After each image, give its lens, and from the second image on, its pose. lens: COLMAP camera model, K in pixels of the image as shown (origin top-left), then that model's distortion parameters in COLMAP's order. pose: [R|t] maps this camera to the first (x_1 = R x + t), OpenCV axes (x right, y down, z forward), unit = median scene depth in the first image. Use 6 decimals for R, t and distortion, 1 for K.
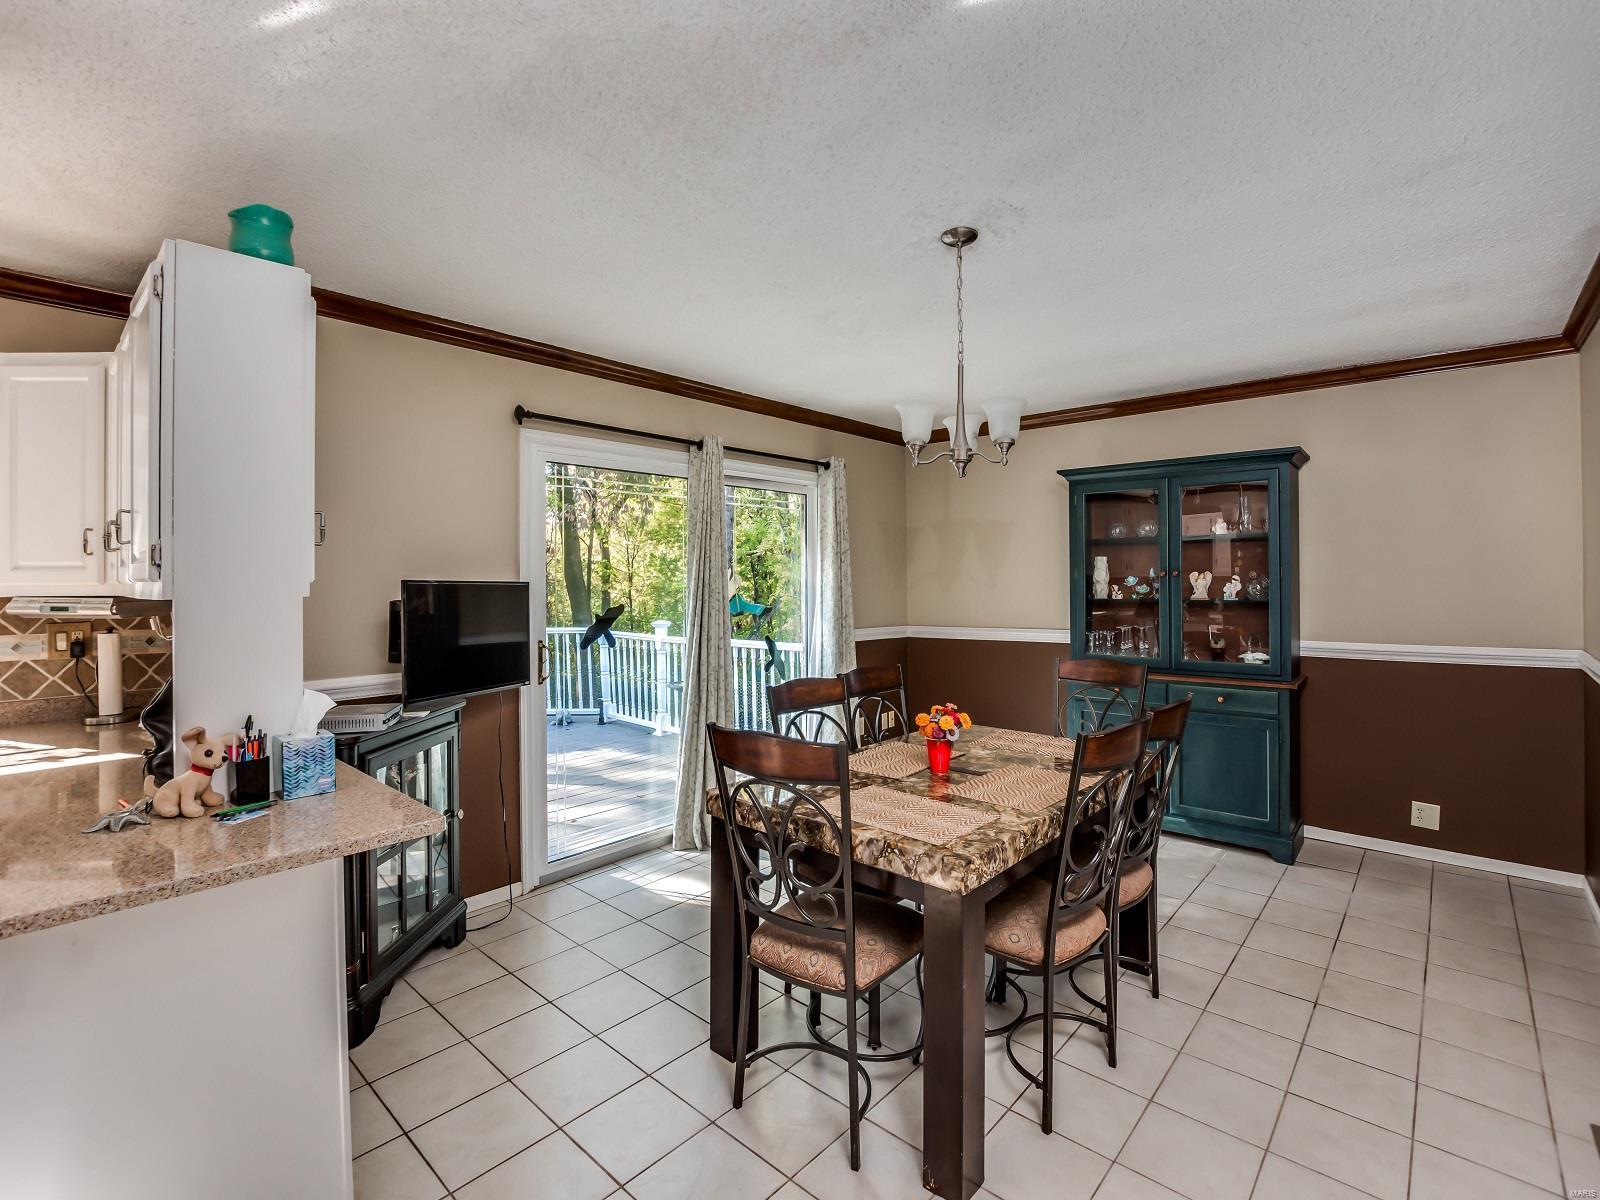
lens RADIAL K [[718.2, 0, 818.7], [0, 718.2, 571.1], [0, 0, 1]] dist [-0.029511, 0.001813]
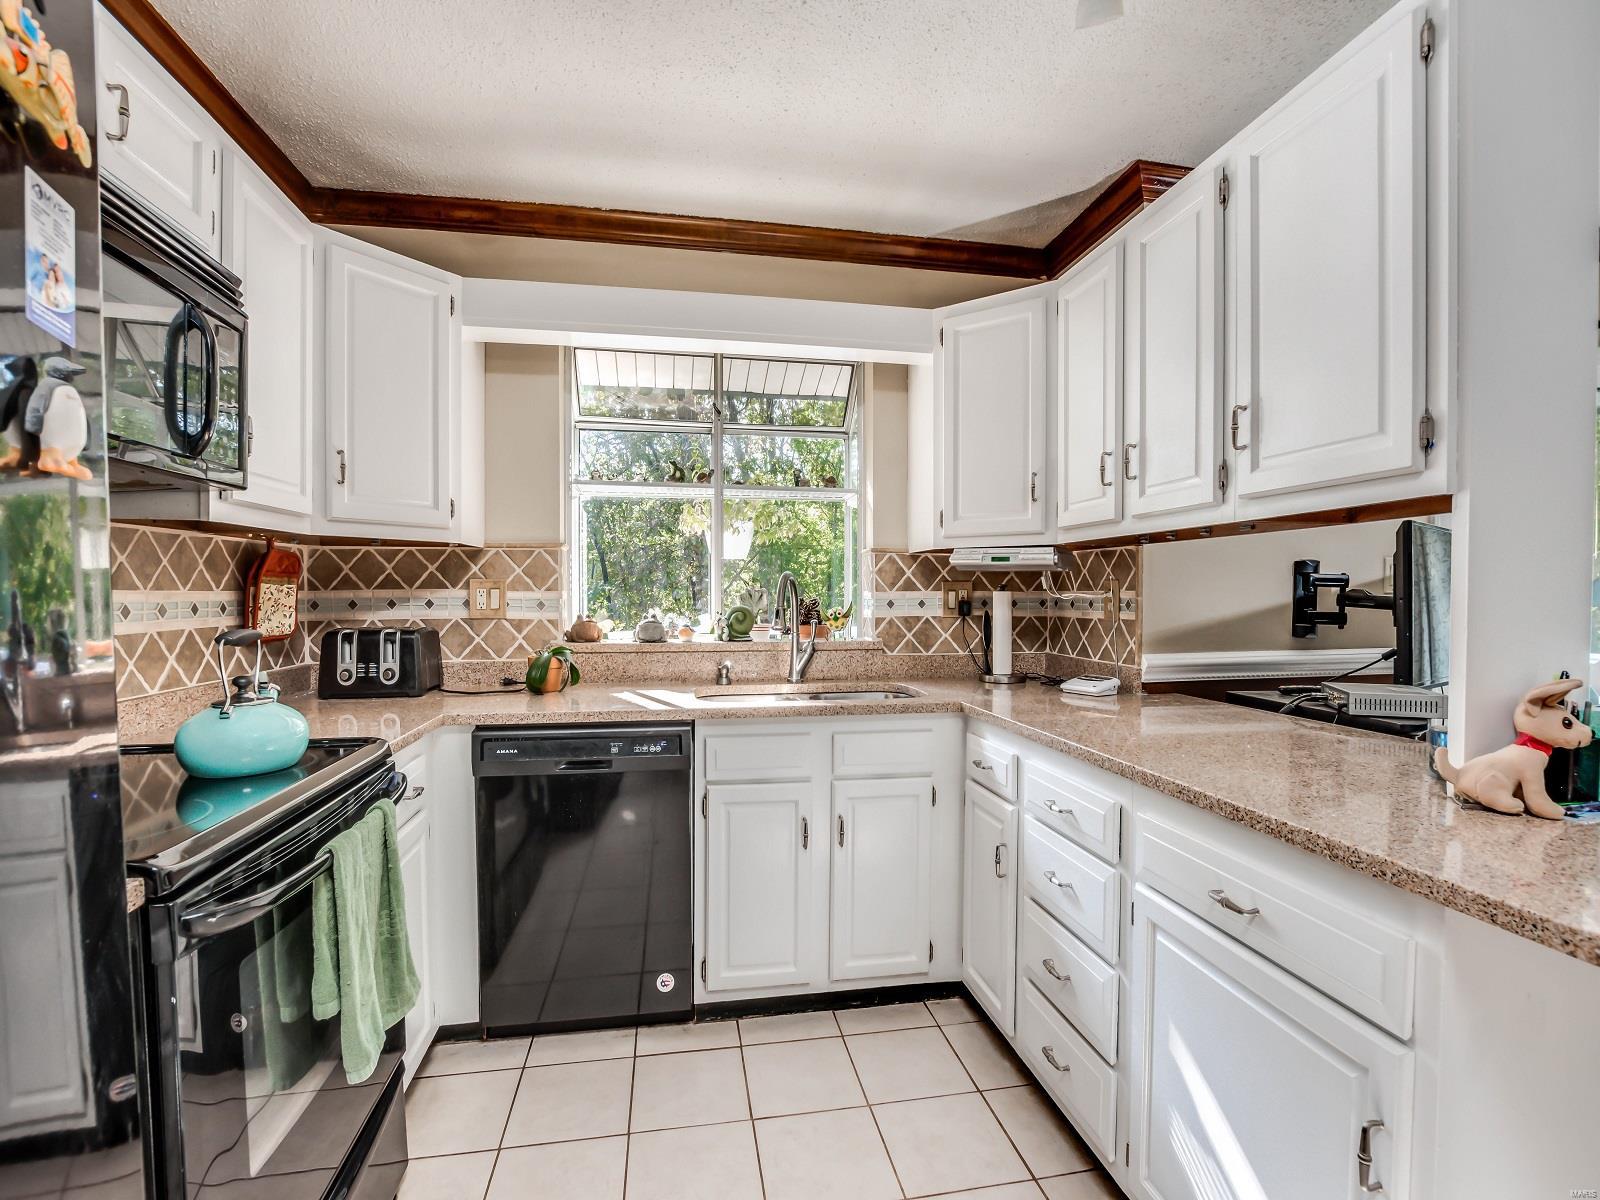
lens RADIAL K [[718.2, 0, 784.2], [0, 718.2, 606.4], [0, 0, 1]] dist [-0.029511, 0.001813]
pose [[0.780542, 0.019803, -0.624790, -0.475316], [-0.005018, 0.999664, 0.025416, 0.065051], [0.625084, -0.016703, 0.780379, 0.026739]]
